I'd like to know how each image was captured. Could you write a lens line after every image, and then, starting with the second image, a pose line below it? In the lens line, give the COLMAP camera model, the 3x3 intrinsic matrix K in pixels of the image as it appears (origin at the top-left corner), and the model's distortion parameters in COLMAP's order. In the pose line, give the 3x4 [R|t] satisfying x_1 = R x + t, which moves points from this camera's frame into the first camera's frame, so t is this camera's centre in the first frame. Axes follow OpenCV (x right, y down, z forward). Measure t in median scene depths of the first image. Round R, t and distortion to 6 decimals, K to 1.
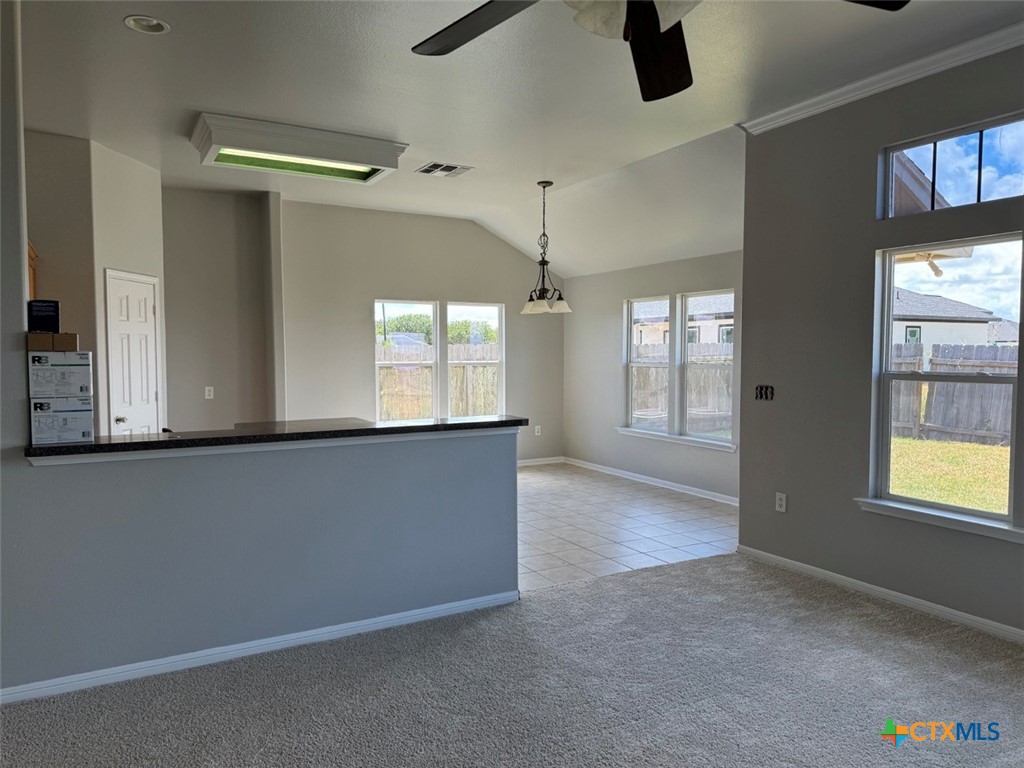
lens RADIAL K [[718.9, 0, 514.3], [0, 718.9, 389.5], [0, 0, 1]] dist [0.072678, -0.069721]
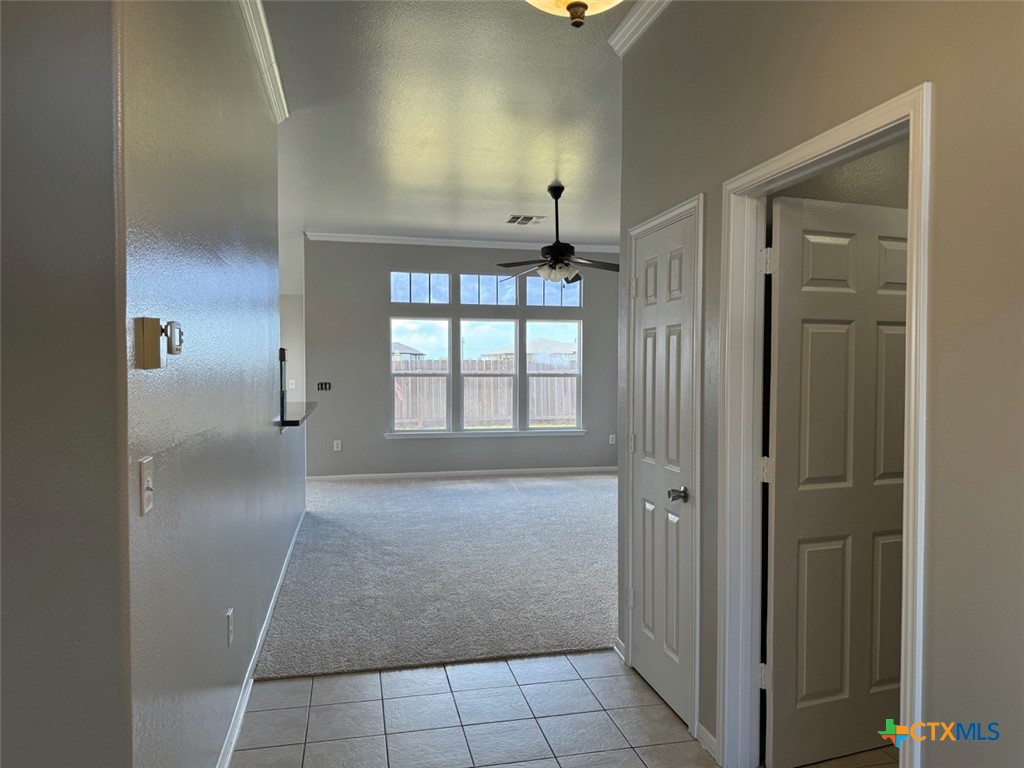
lens RADIAL K [[718.9, 0, 514.3], [0, 718.9, 389.5], [0, 0, 1]] dist [0.072678, -0.069721]
pose [[0.291729, -0.028928, 0.956063, -1.420714], [0.047153, 0.998762, 0.015832, 0.006826], [-0.955338, 0.040463, 0.292732, 0.039679]]
